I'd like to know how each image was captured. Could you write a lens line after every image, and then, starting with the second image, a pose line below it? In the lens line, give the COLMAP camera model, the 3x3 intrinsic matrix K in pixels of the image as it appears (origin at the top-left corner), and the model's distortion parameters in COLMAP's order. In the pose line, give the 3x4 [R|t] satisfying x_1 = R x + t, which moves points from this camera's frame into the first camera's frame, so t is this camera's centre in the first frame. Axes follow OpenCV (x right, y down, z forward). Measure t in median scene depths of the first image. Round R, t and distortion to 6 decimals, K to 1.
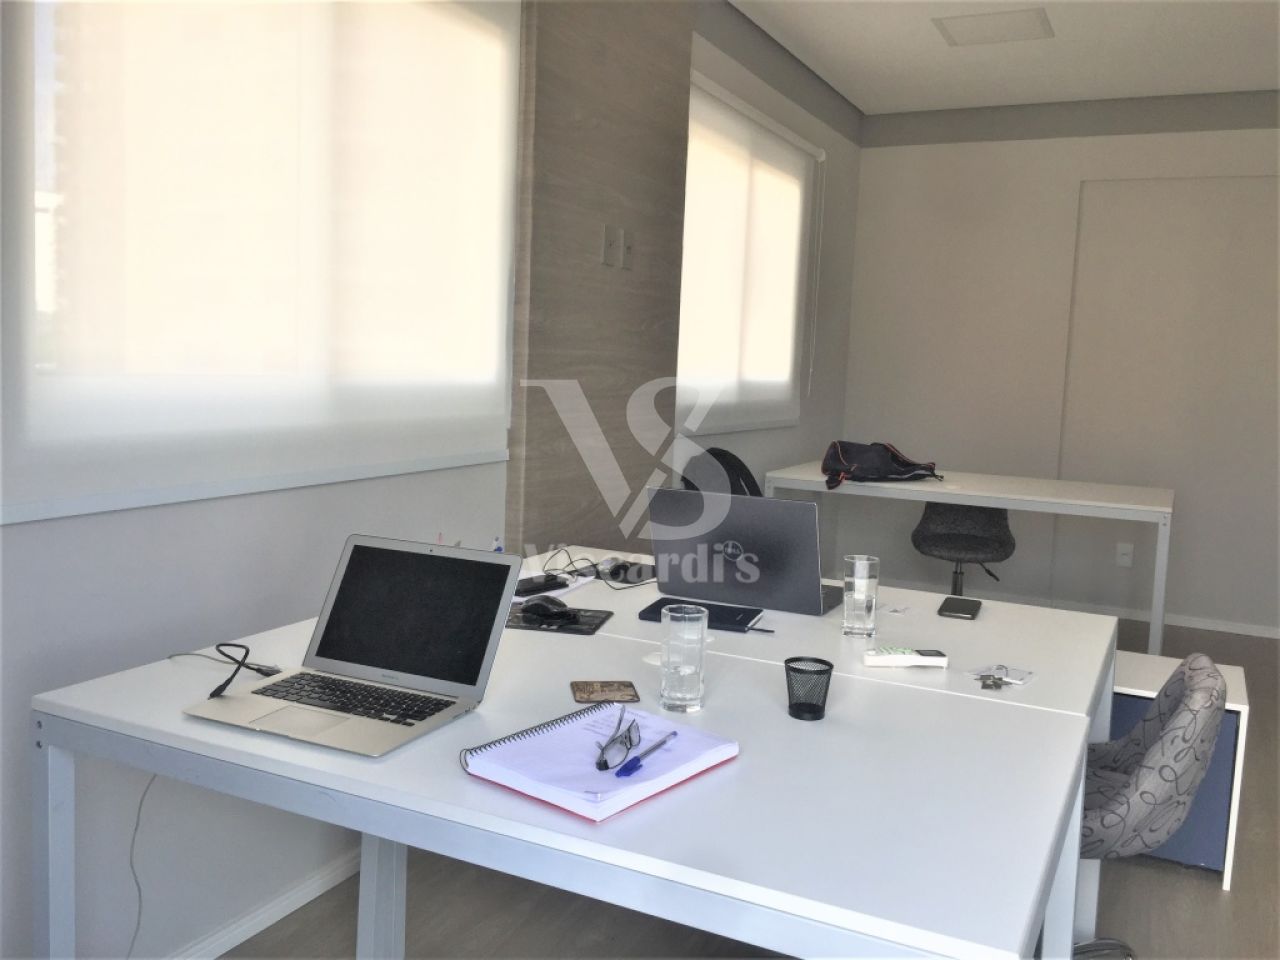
lens RADIAL K [[1099.2, 0, 637.7], [0, 1099.2, 473.5], [0, 0, 1]] dist [0.077149, -0.107912]
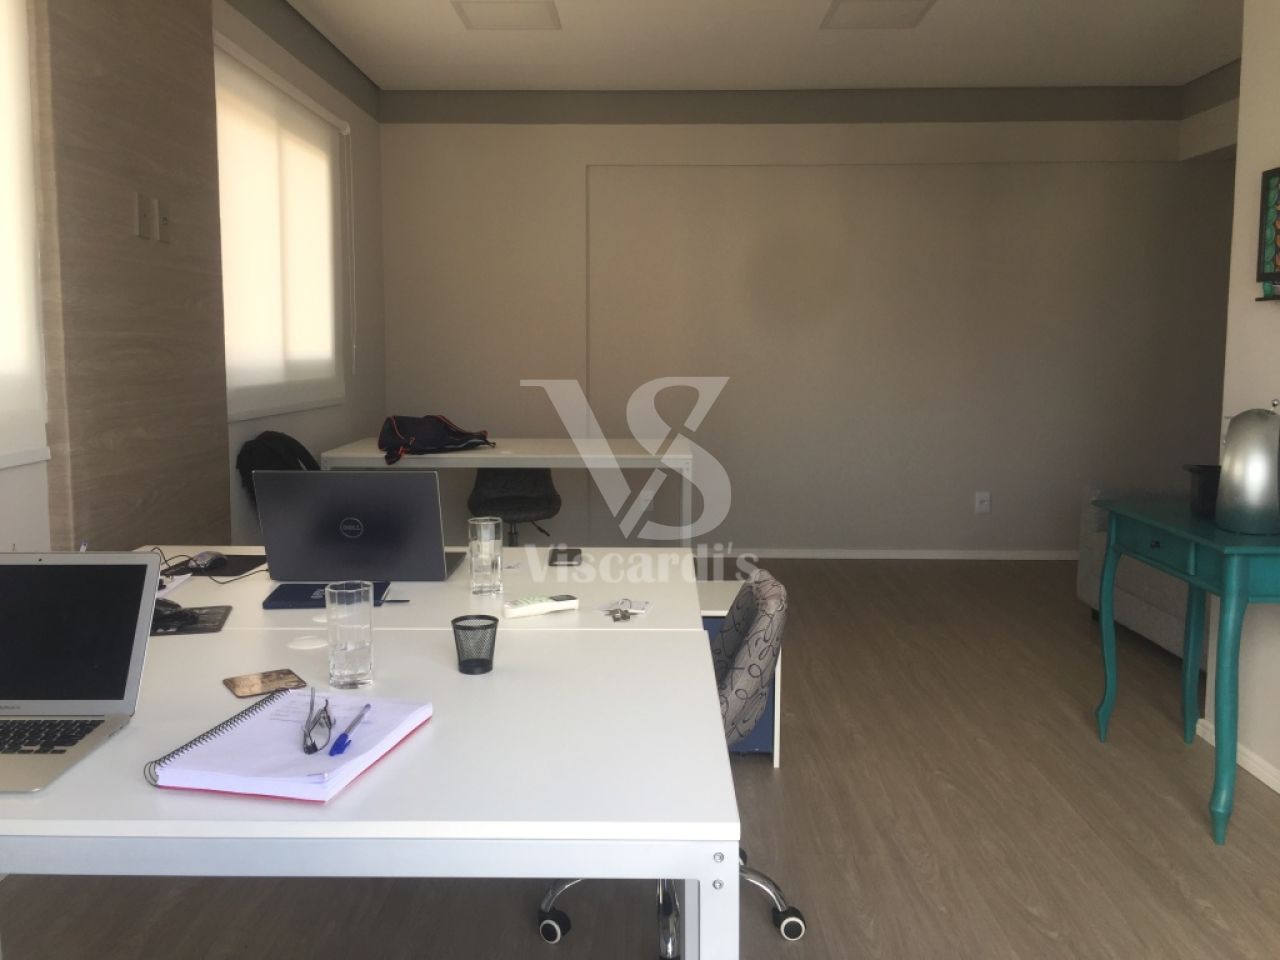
lens RADIAL K [[1099.2, 0, 631.8], [0, 1099.2, 470.1], [0, 0, 1]] dist [0.077149, -0.107912]
pose [[0.902194, -0.087795, 0.422300, -0.105825], [0.080526, 0.996136, 0.035060, 0.004126], [-0.423746, 0.002375, 0.905778, -0.007929]]
